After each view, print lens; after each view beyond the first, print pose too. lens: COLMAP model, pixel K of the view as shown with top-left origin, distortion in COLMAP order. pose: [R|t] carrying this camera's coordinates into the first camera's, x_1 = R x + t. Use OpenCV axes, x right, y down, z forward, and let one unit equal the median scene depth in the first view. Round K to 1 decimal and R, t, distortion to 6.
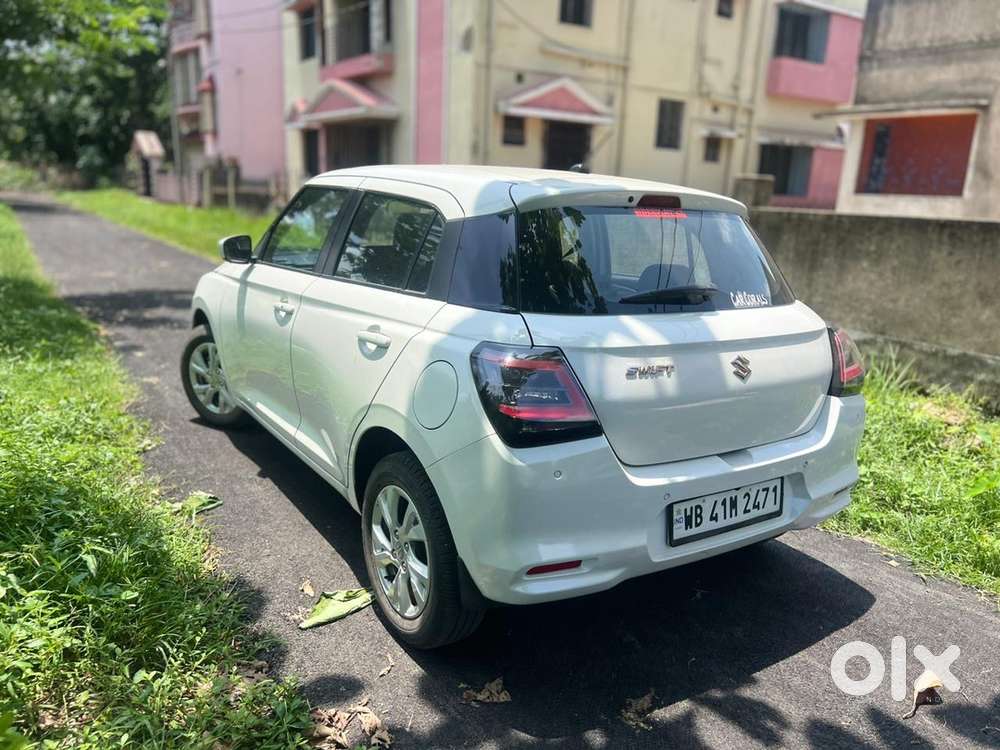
lens RADIAL K [[759.5, 0, 477.3], [0, 759.5, 386.6], [0, 0, 1]] dist [0.014852, -0.008558]
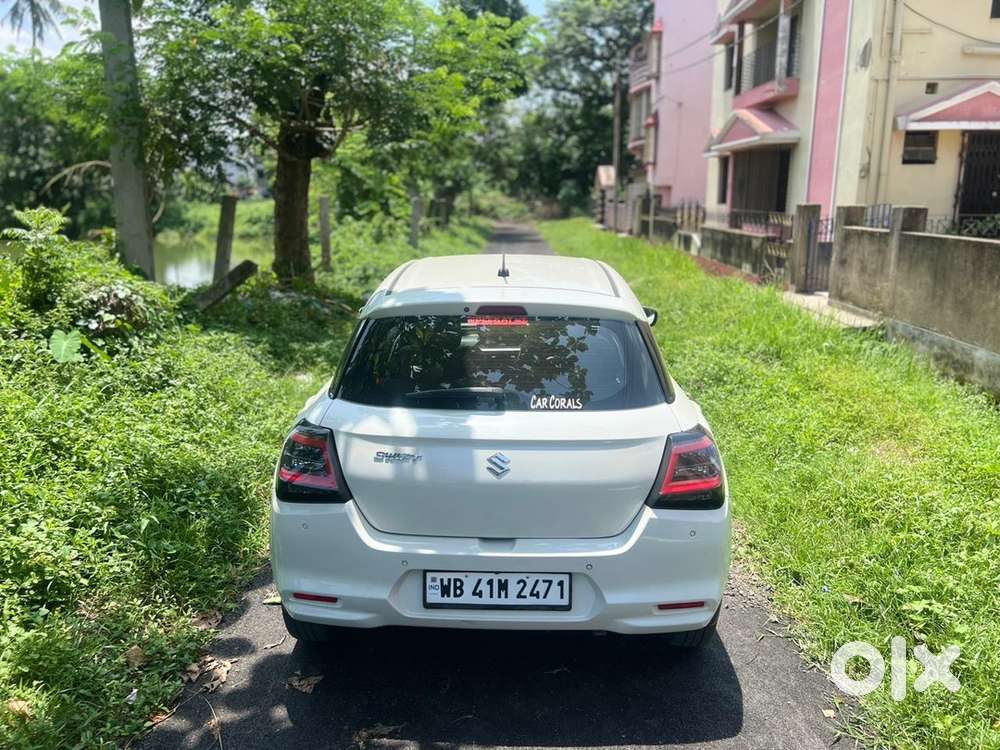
lens RADIAL K [[755.6, 0, 489.3], [0, 755.6, 366.3], [0, 0, 1]] dist [0.046224, -0.052010]
pose [[0.821919, 0.077126, -0.564359, 0.855879], [-0.100443, 0.994889, -0.010320, -0.141131], [0.560679, 0.065169, 0.825465, 0.050854]]
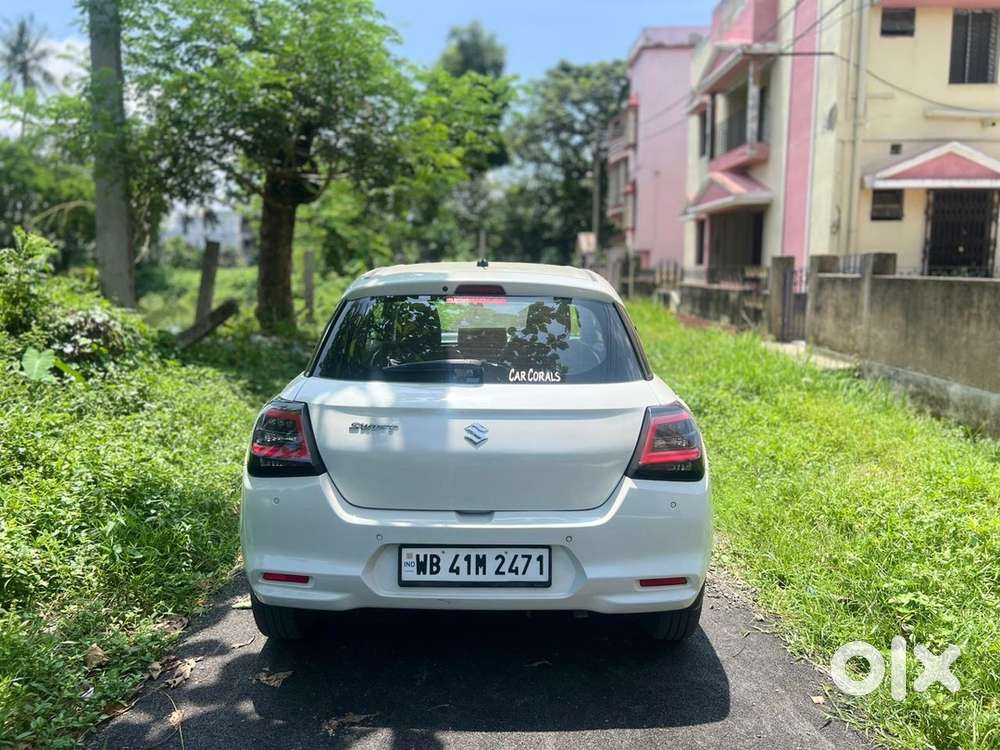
lens RADIAL K [[755.6, 0, 493.2], [0, 755.6, 368.6], [0, 0, 1]] dist [0.046224, -0.052010]
pose [[0.836681, 0.027218, -0.547013, 0.866243], [-0.099201, 0.989776, -0.102484, -0.008308], [0.538631, 0.140011, 0.830827, 0.073527]]
